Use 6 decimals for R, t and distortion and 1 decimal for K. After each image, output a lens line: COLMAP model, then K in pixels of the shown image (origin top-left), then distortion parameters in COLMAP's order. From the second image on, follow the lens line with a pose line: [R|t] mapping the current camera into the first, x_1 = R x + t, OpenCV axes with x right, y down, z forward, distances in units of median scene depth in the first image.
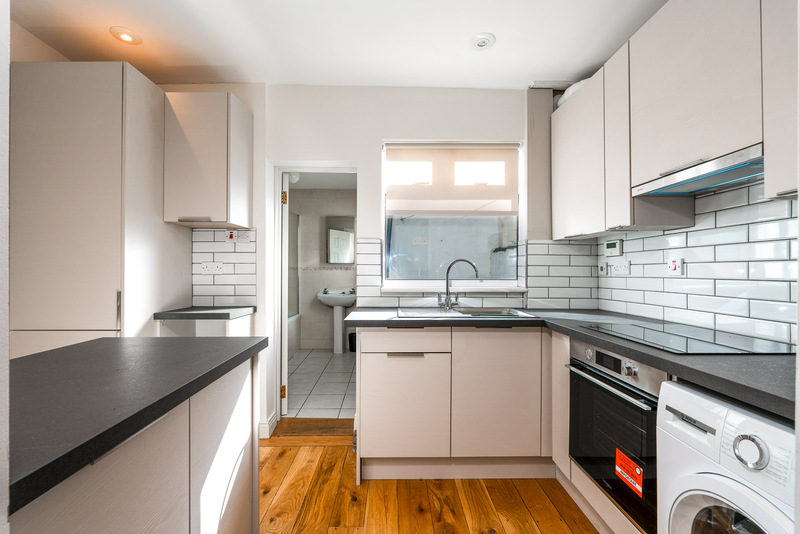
lens RADIAL K [[359.5, 0, 395.9], [0, 359.5, 266.8], [0, 0, 1]] dist [-0.004480, 0.000574]
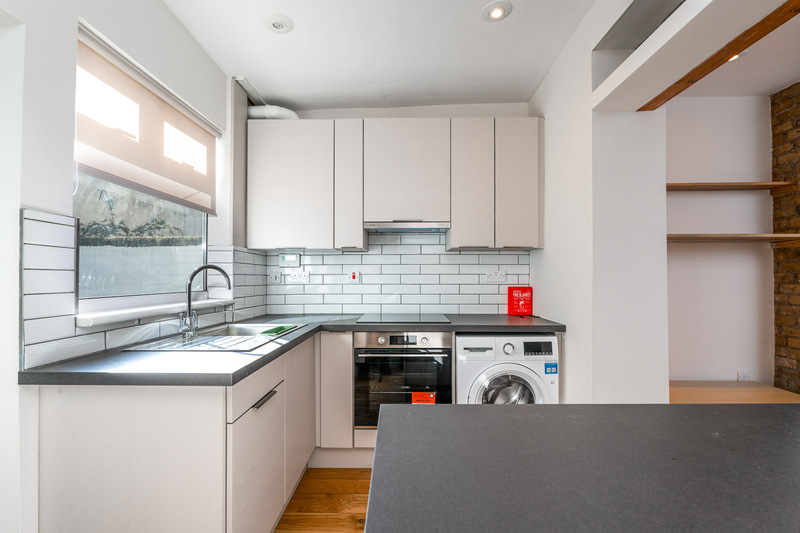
lens RADIAL K [[359.5, 0, 398.9], [0, 359.5, 273.7], [0, 0, 1]] dist [-0.004480, 0.000574]
pose [[0.015071, 0.008547, 0.999850, -0.544987], [-0.009224, 0.999922, -0.008409, -0.001394], [-0.999844, -0.009096, 0.015148, 0.582518]]
